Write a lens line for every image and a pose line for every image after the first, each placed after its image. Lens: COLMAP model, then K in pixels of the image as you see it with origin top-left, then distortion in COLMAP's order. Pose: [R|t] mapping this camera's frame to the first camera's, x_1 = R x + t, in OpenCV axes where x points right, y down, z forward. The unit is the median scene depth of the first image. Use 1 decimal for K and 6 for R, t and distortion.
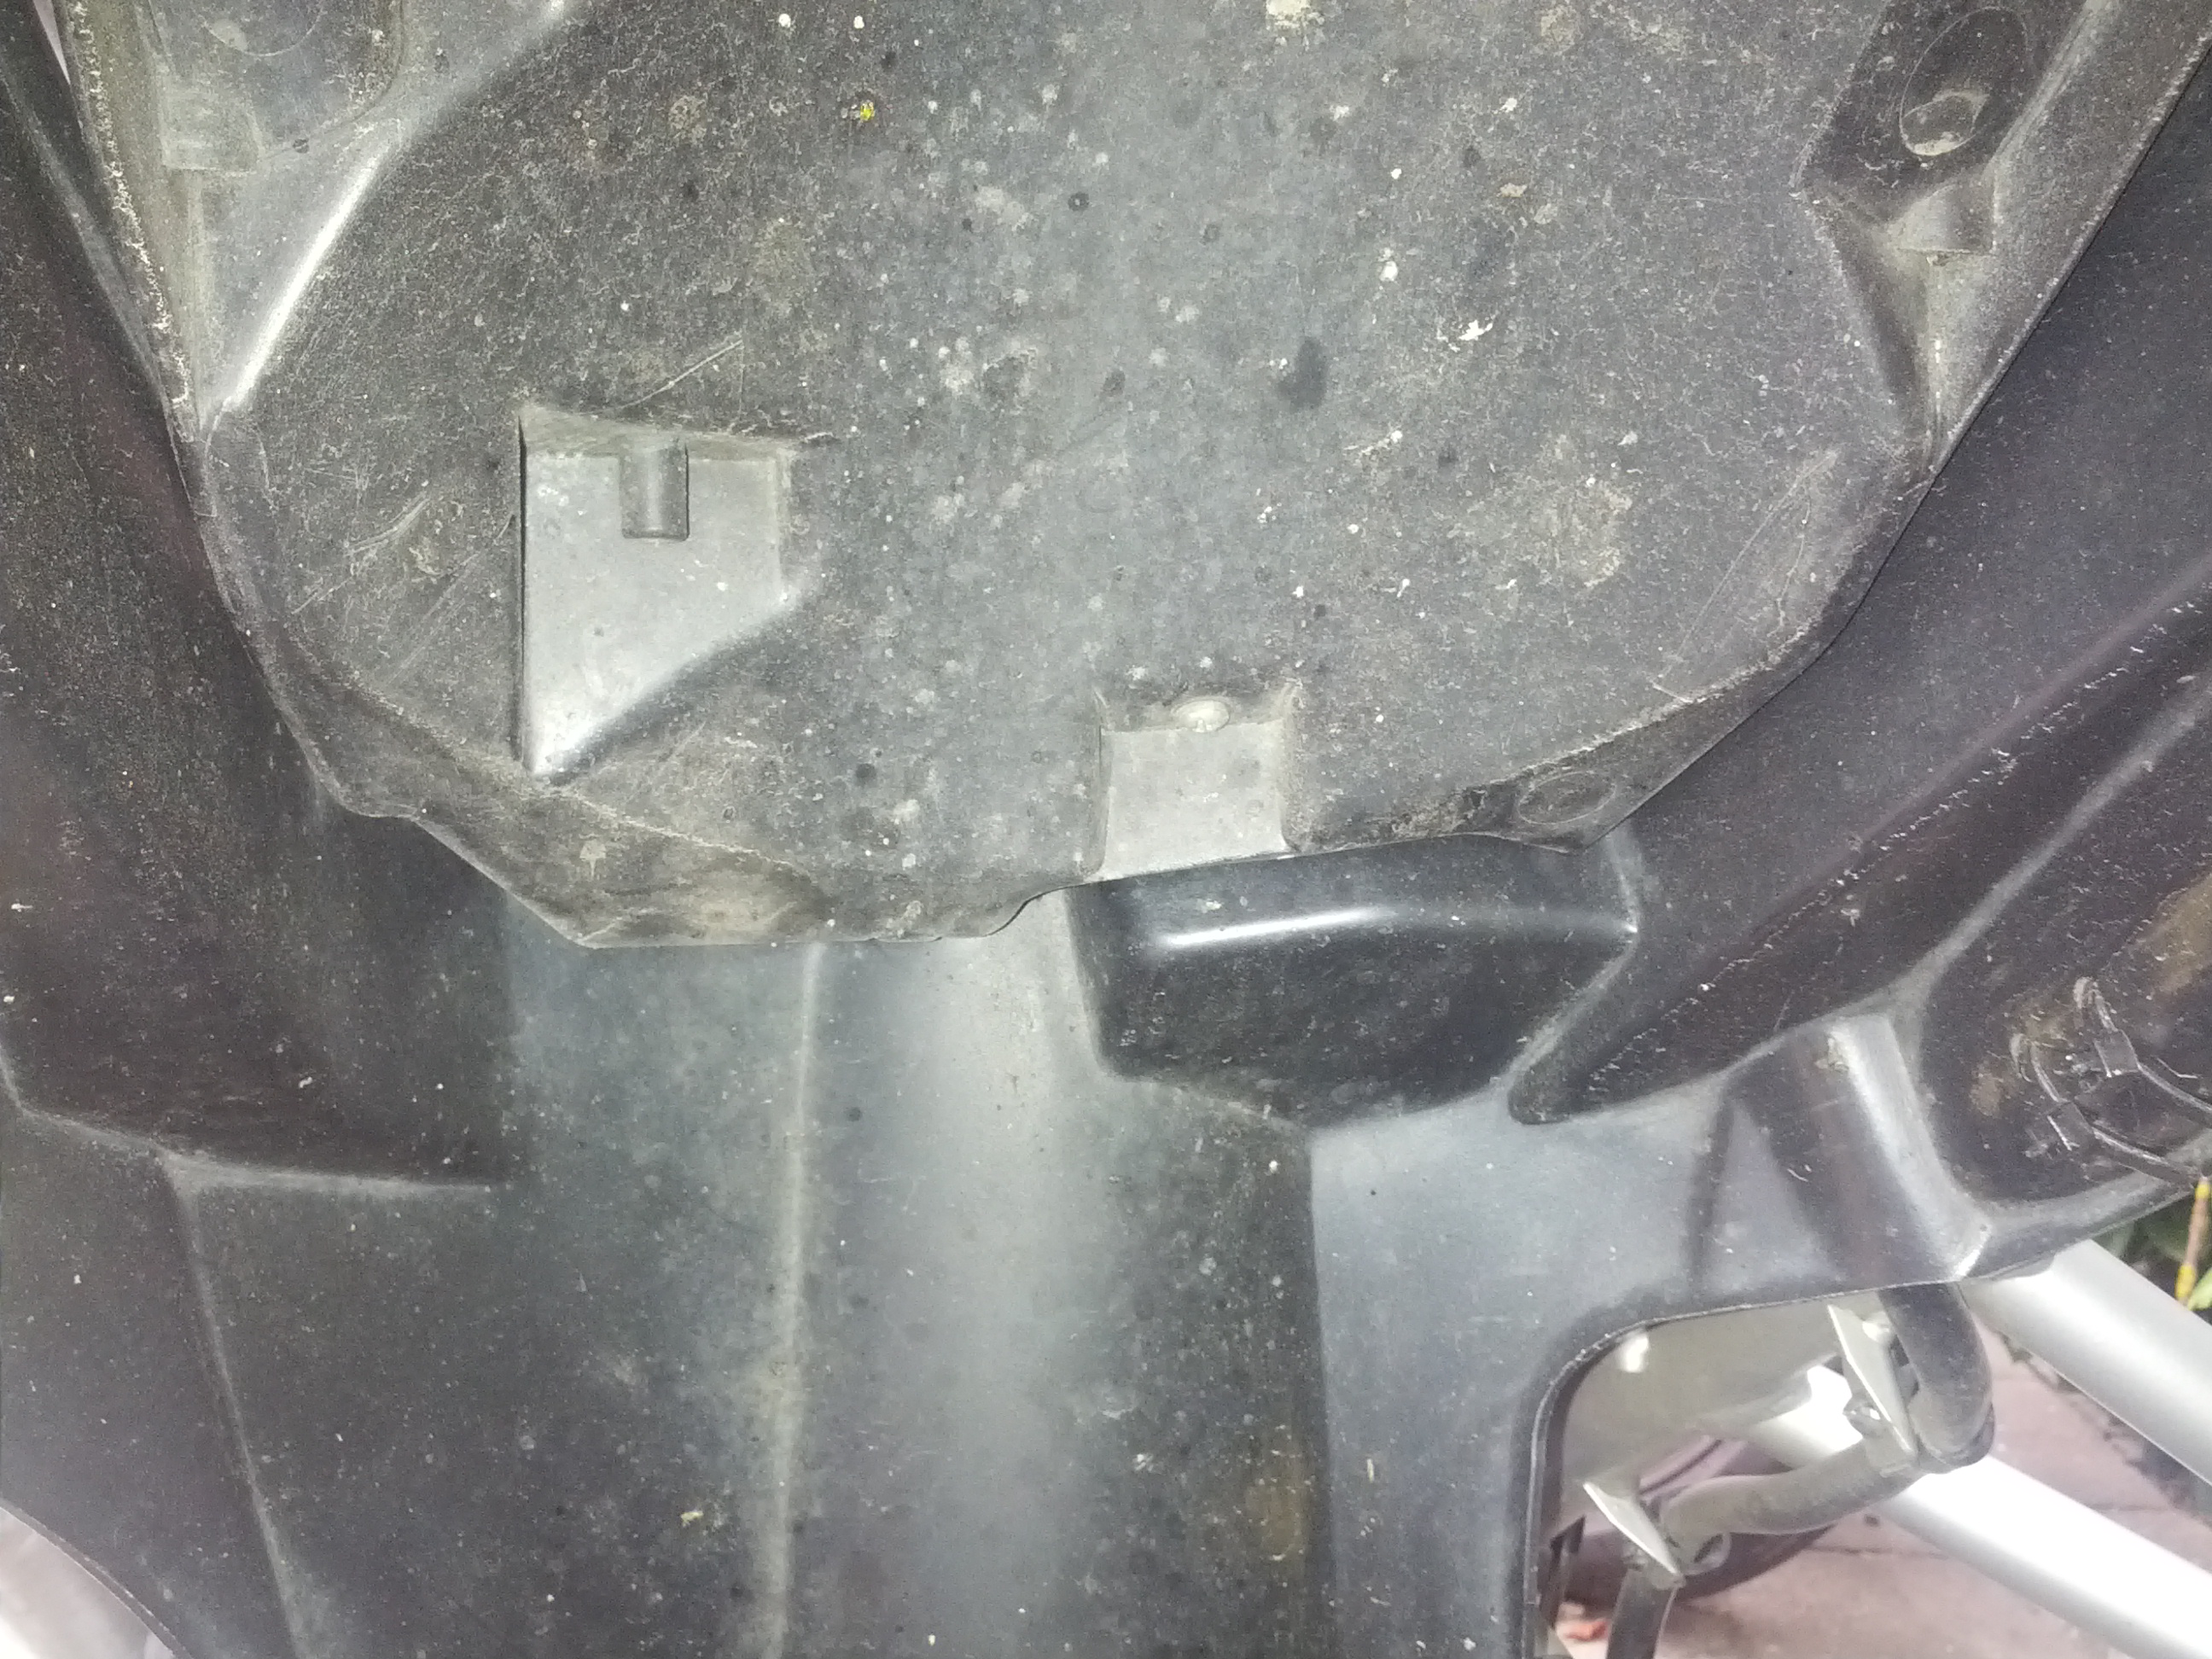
lens RADIAL K [[2053.7, 0, 1106.0], [0, 2053.7, 829.5], [0, 0, 1]] dist [0.084386, -0.300803]
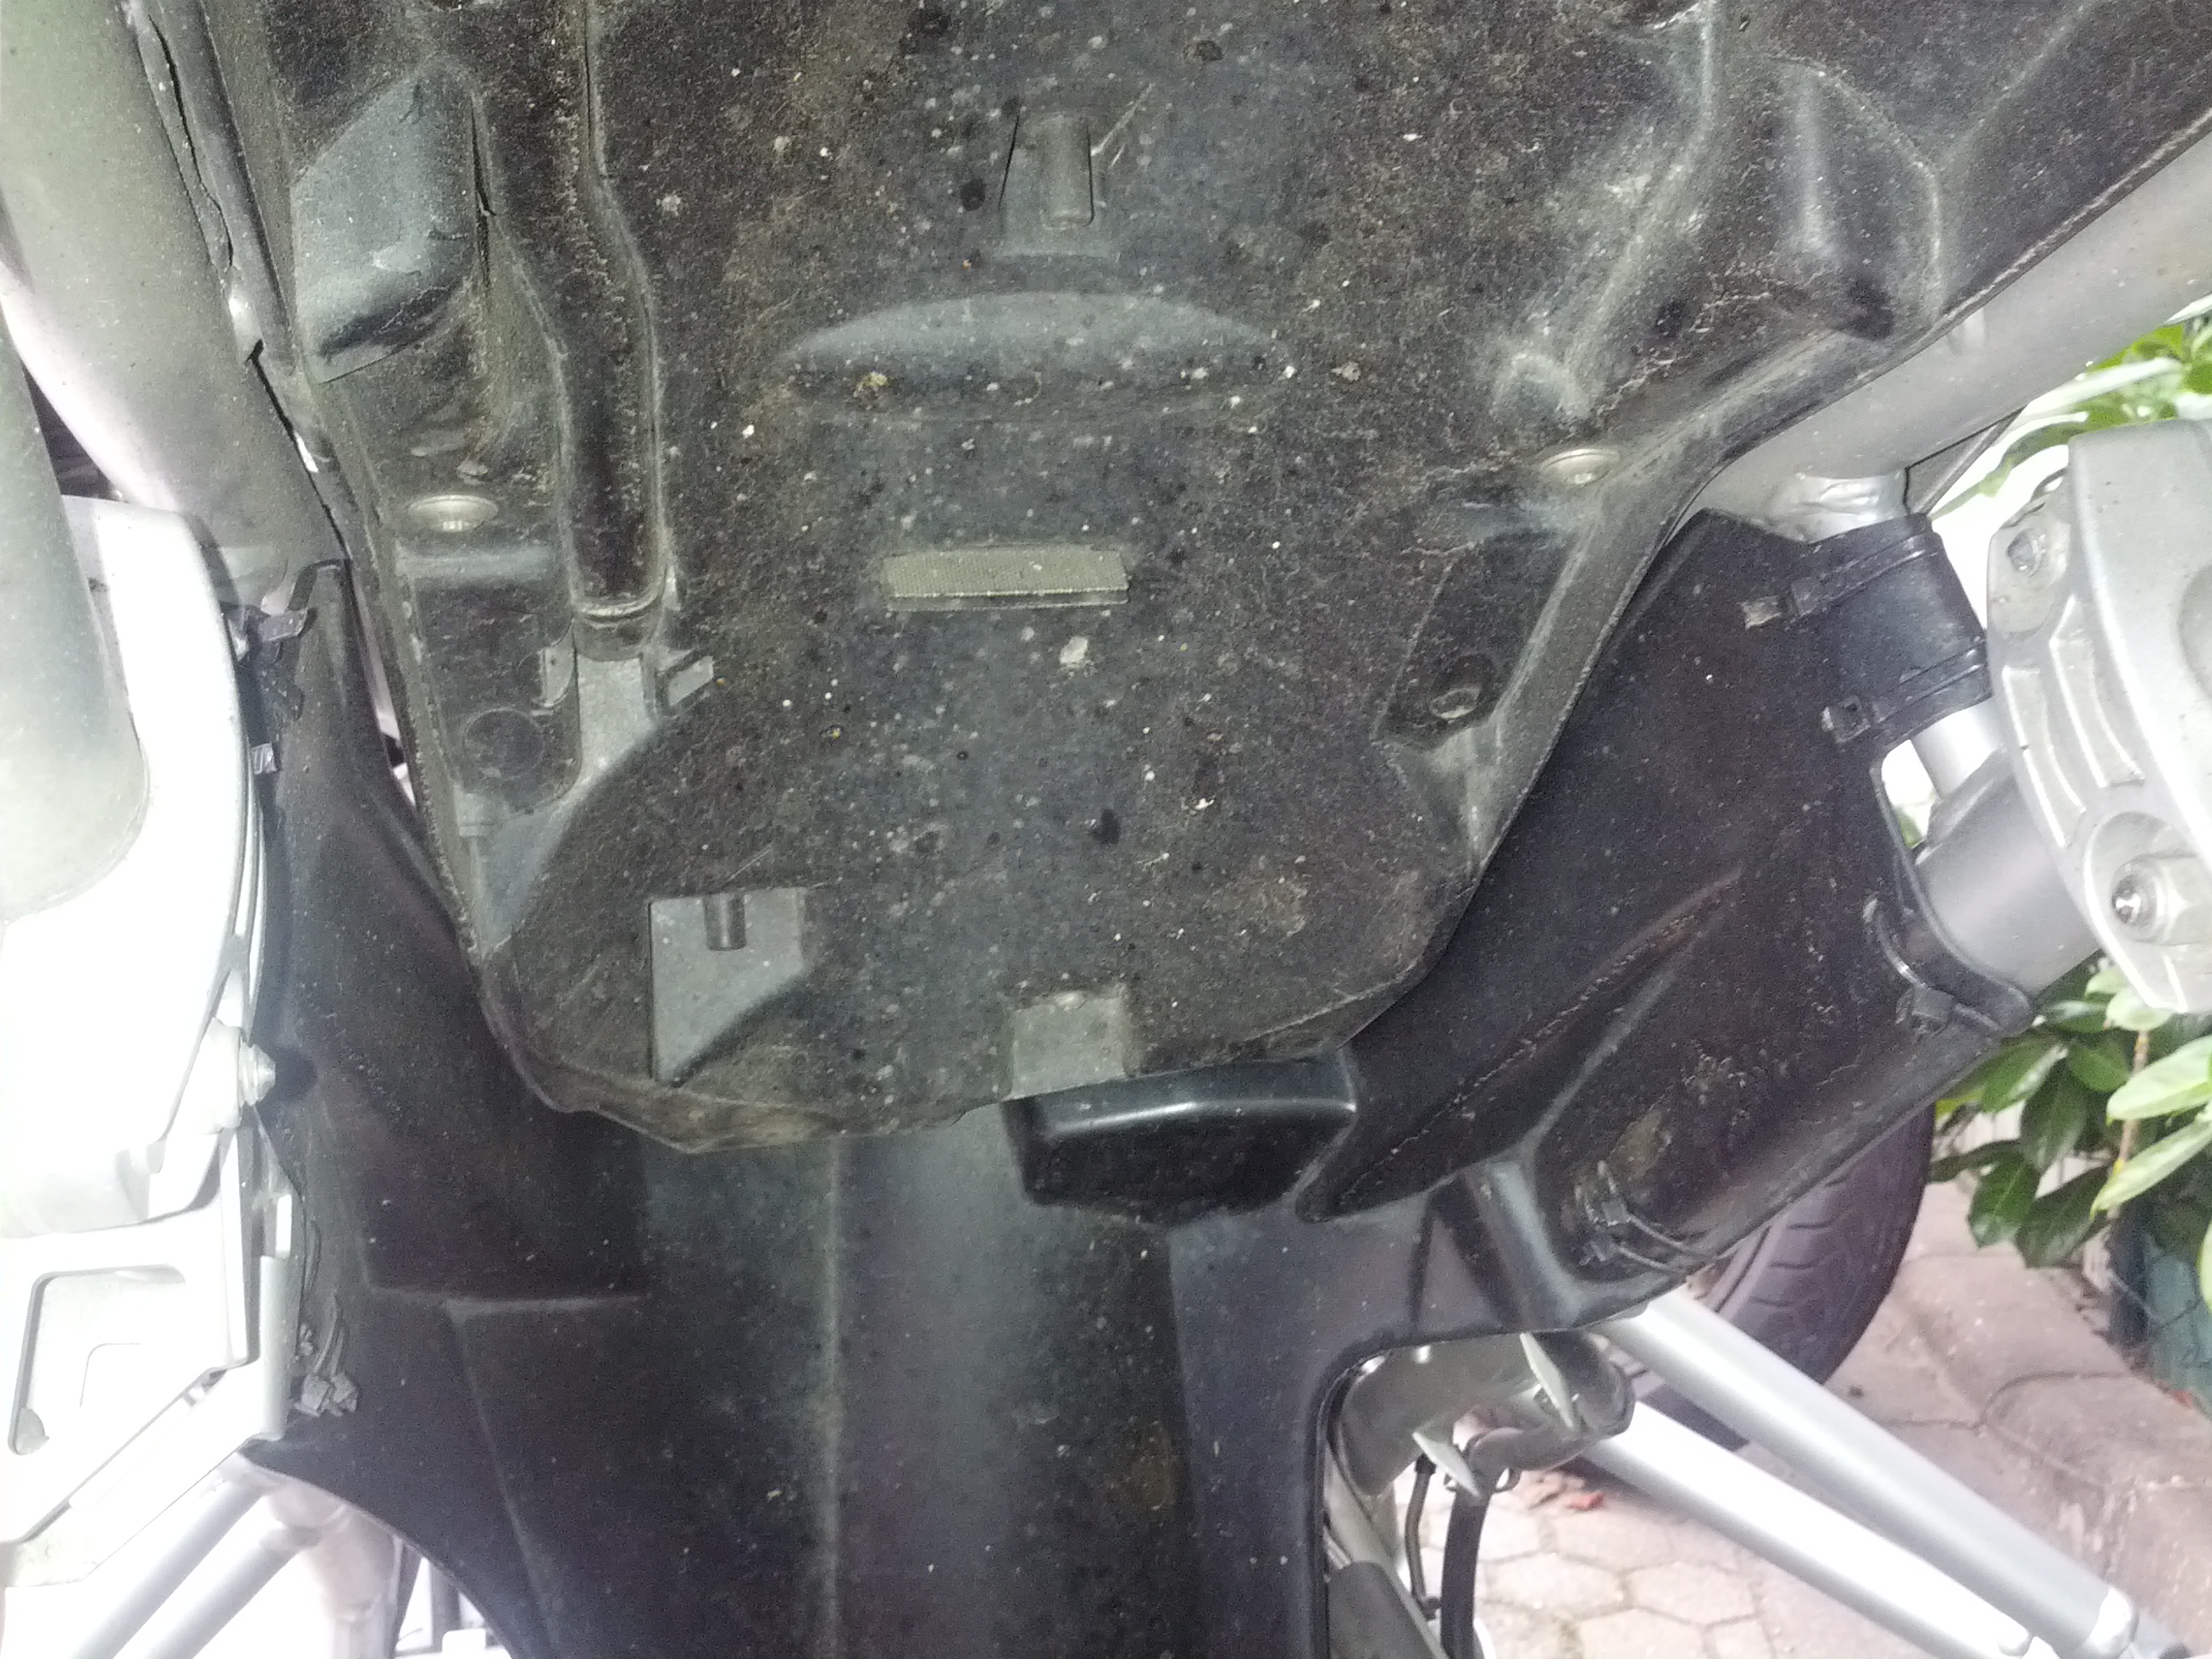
lens RADIAL K [[2010.3, 0, 1106.0], [0, 2010.3, 829.5], [0, 0, 1]] dist [0.134712, -0.489998]
pose [[0.998984, -0.037215, -0.025408, 0.133458], [0.038418, 0.998079, 0.048613, -0.290120], [0.023550, -0.049540, 0.998494, -0.619444]]
